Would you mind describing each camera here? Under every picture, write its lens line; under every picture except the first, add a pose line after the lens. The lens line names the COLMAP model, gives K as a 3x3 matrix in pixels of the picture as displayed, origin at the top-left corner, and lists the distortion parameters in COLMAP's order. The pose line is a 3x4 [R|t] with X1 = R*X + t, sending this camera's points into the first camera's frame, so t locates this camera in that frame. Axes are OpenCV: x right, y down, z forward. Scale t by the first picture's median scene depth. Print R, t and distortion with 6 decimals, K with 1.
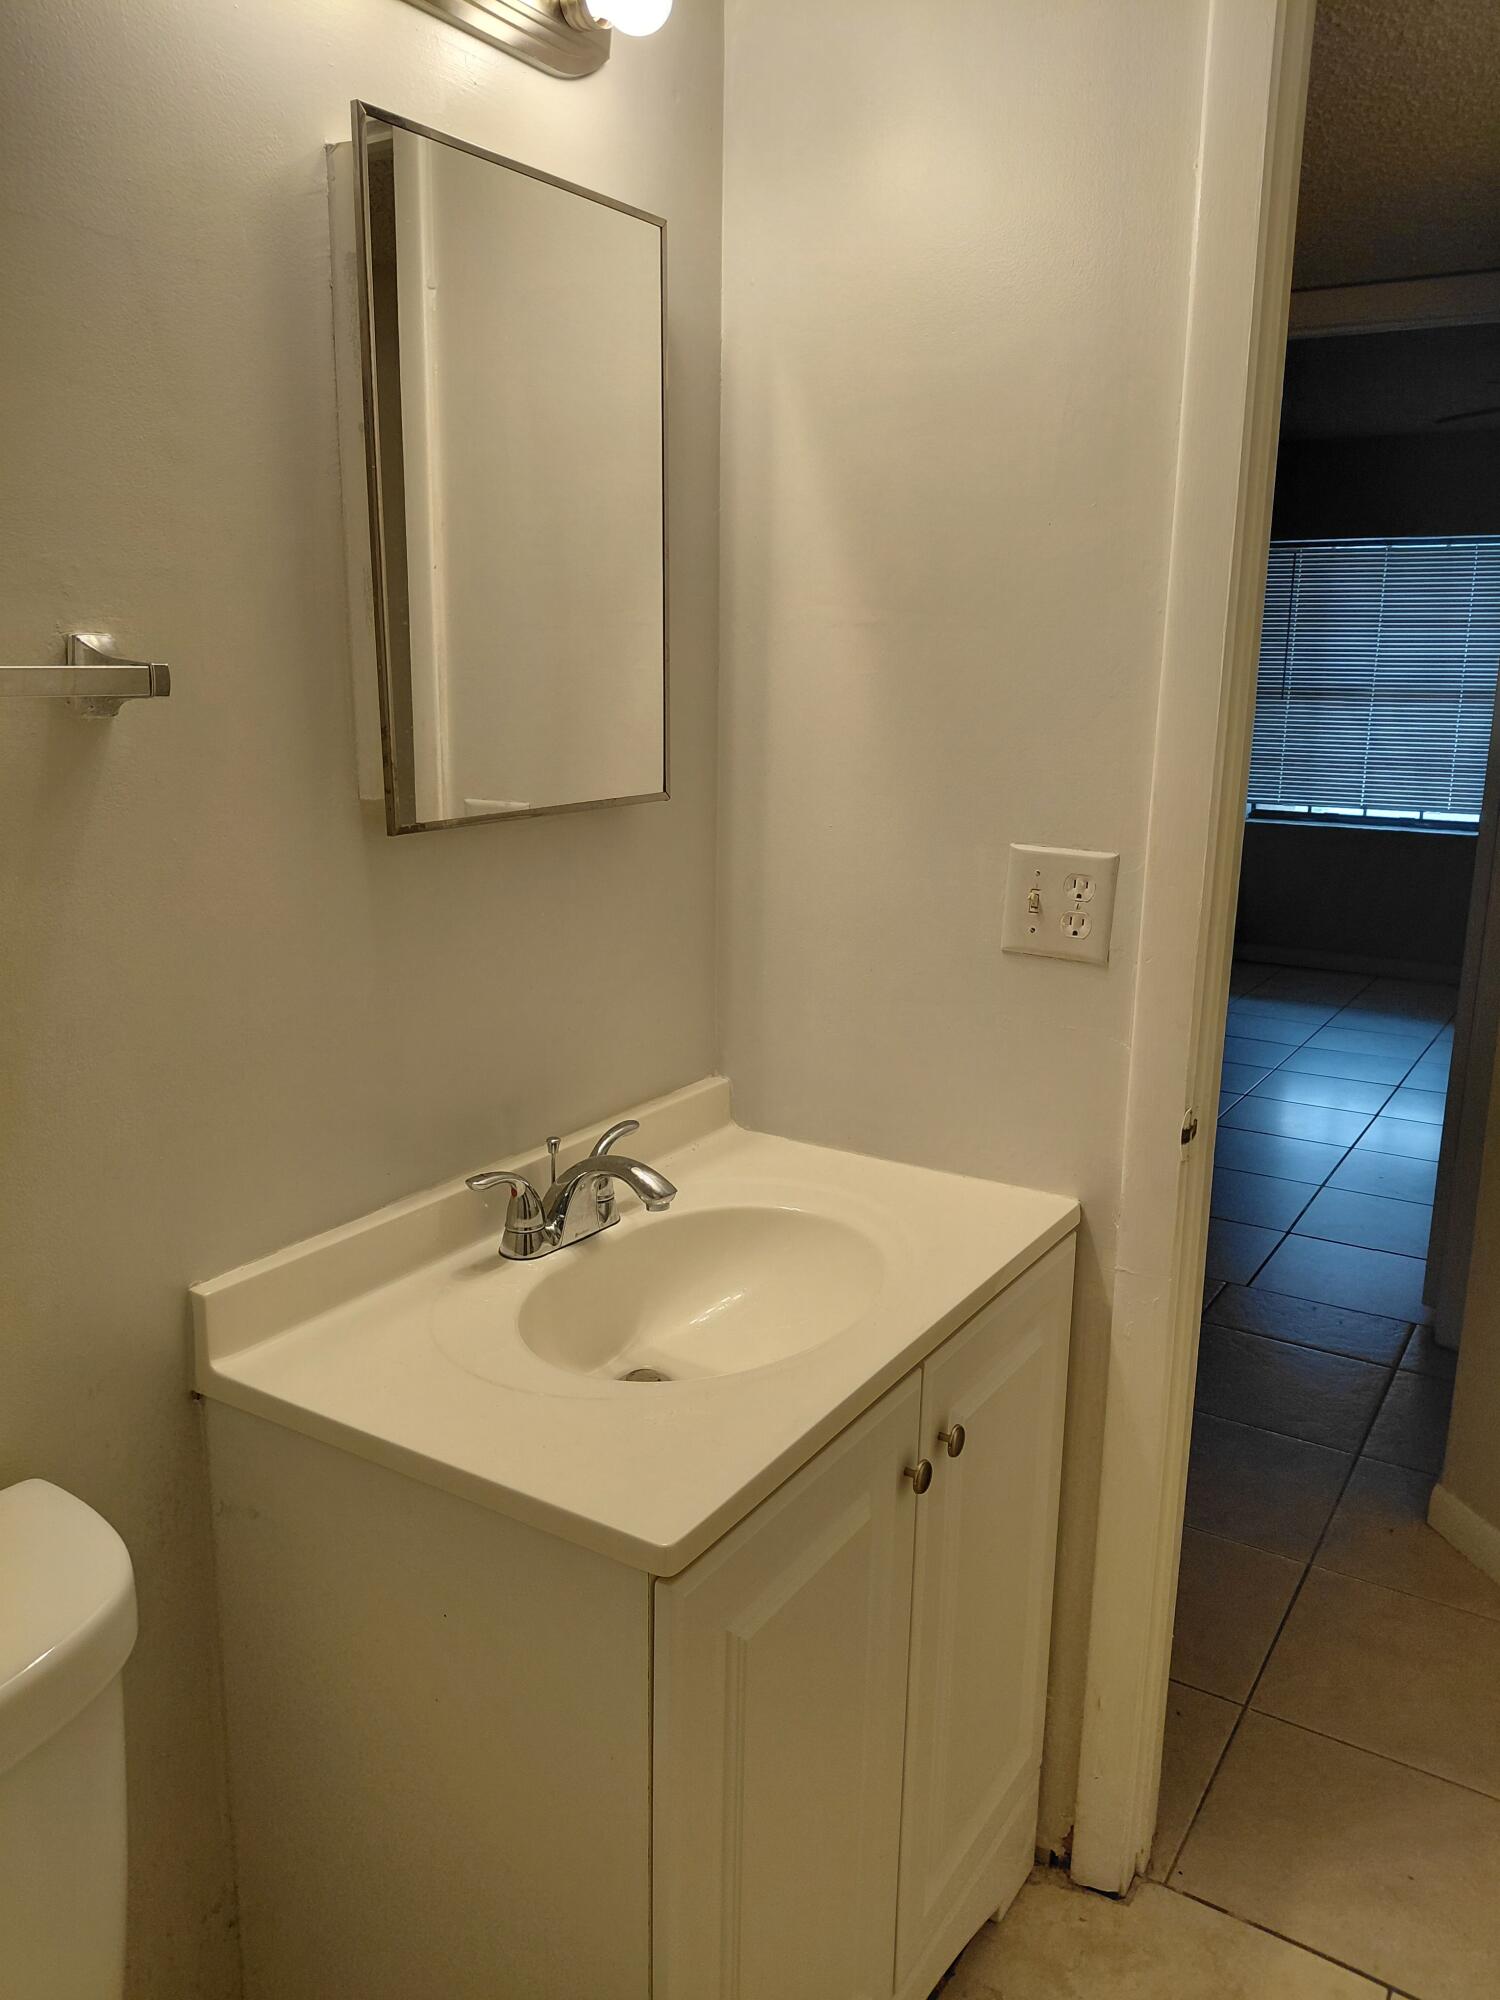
lens RADIAL K [[1504.0, 0, 744.4], [0, 1504.0, 993.7], [0, 0, 1]] dist [0.004404, -0.001325]
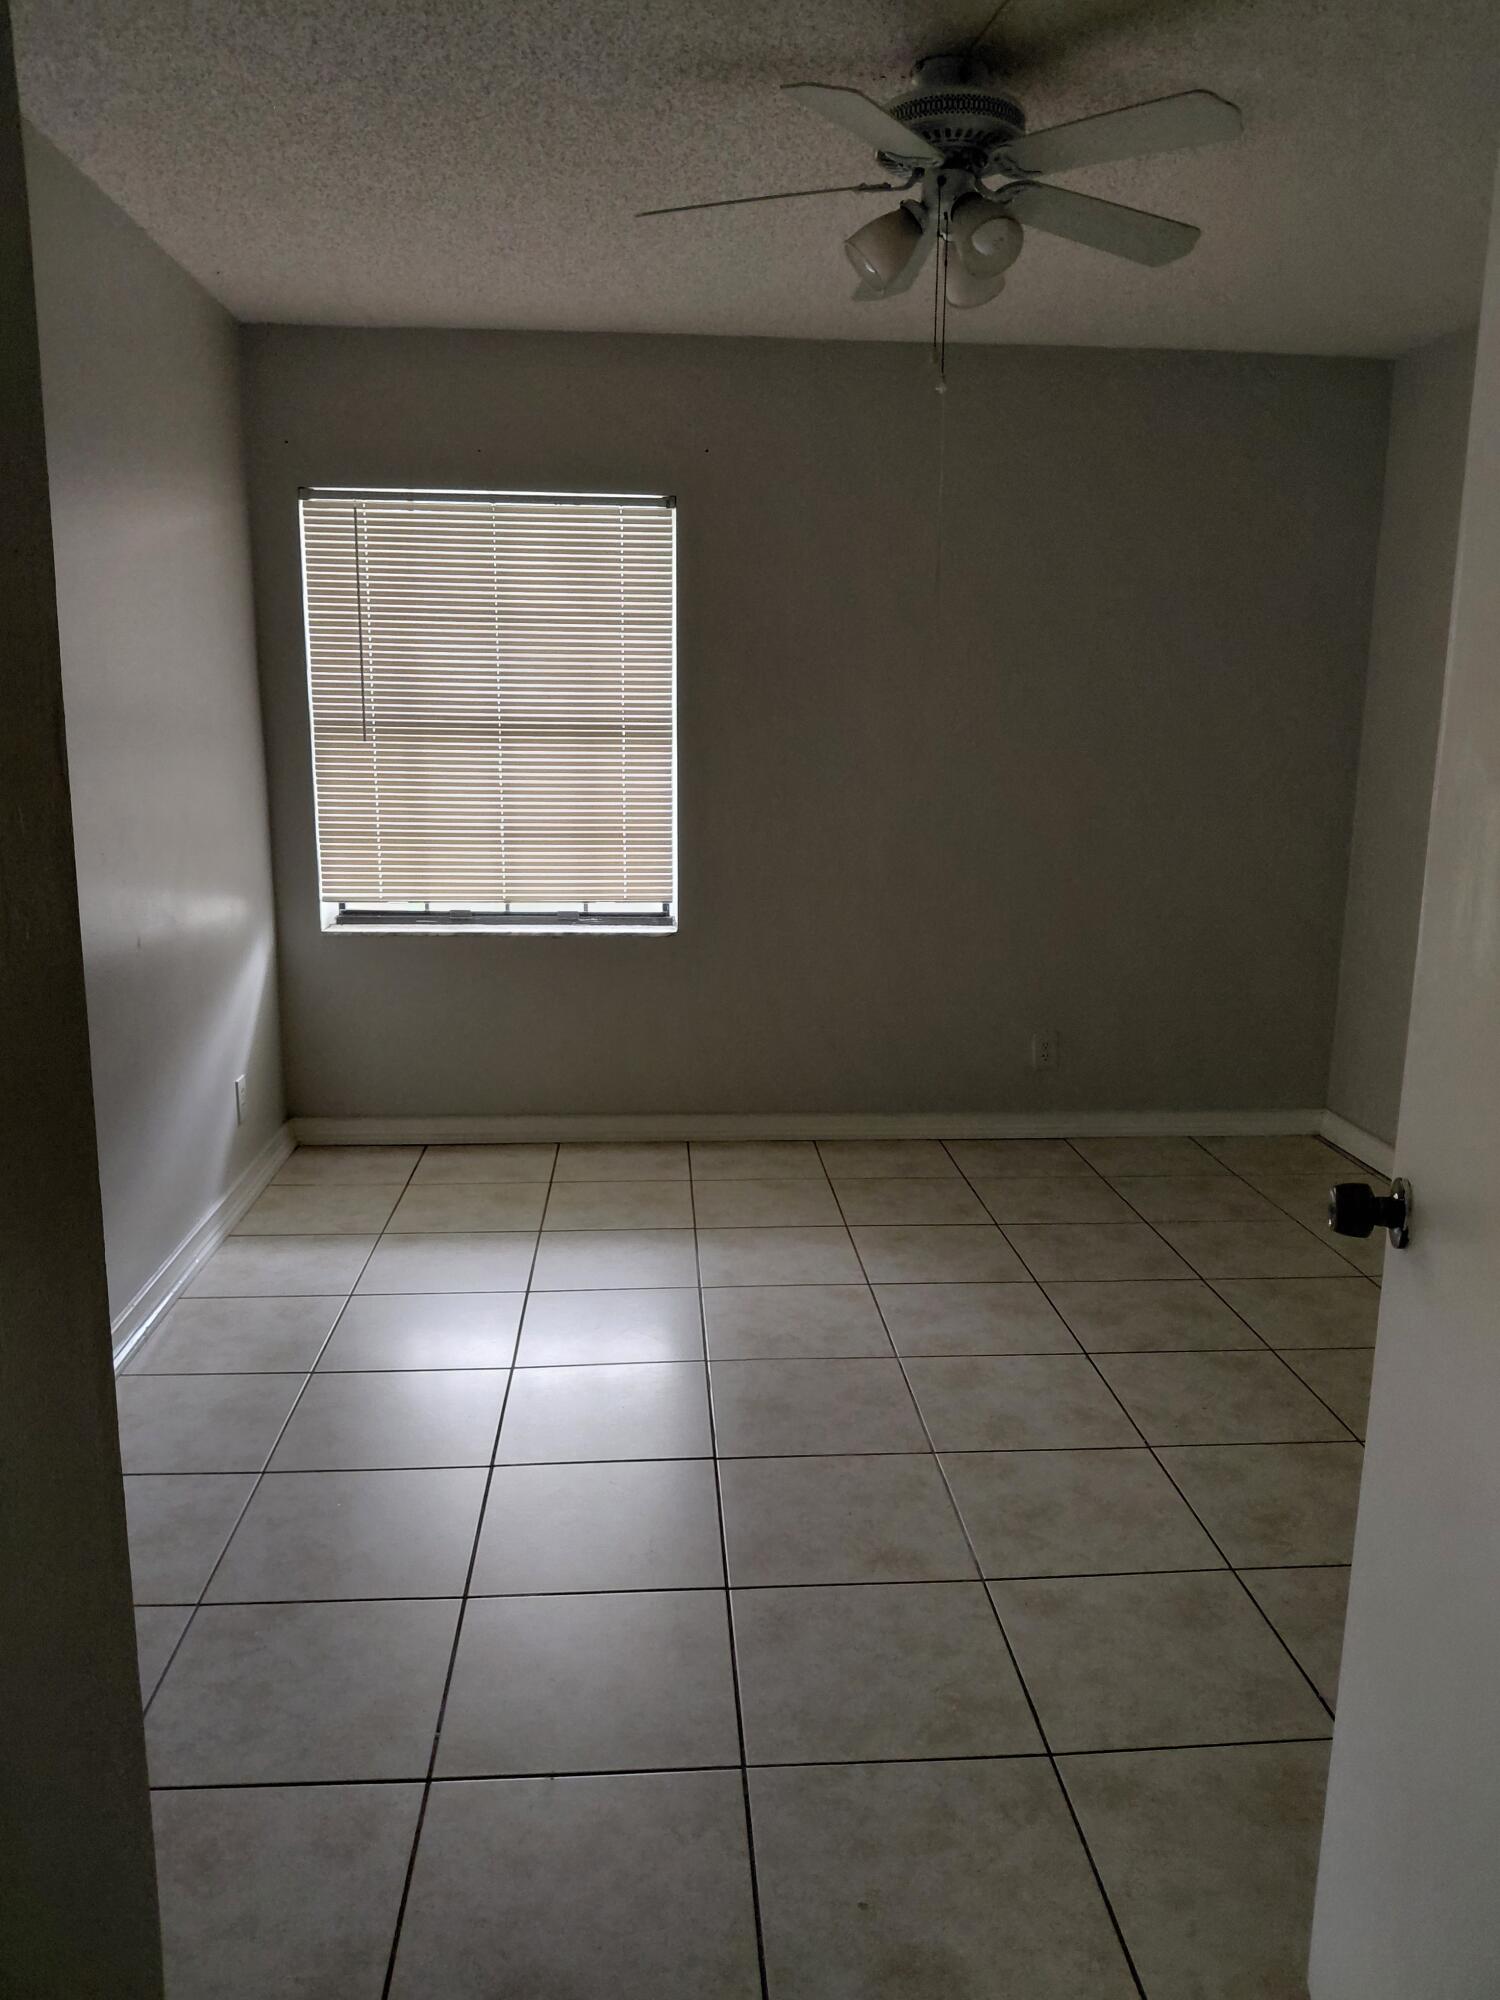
lens RADIAL K [[1504.0, 0, 744.6], [0, 1504.0, 997.7], [0, 0, 1]] dist [0.004404, -0.001325]
pose [[0.808739, -0.084851, 0.582016, 0.106000], [0.122243, 0.992180, -0.025214, -0.050685], [-0.575325, 0.091539, 0.812787, 0.400186]]
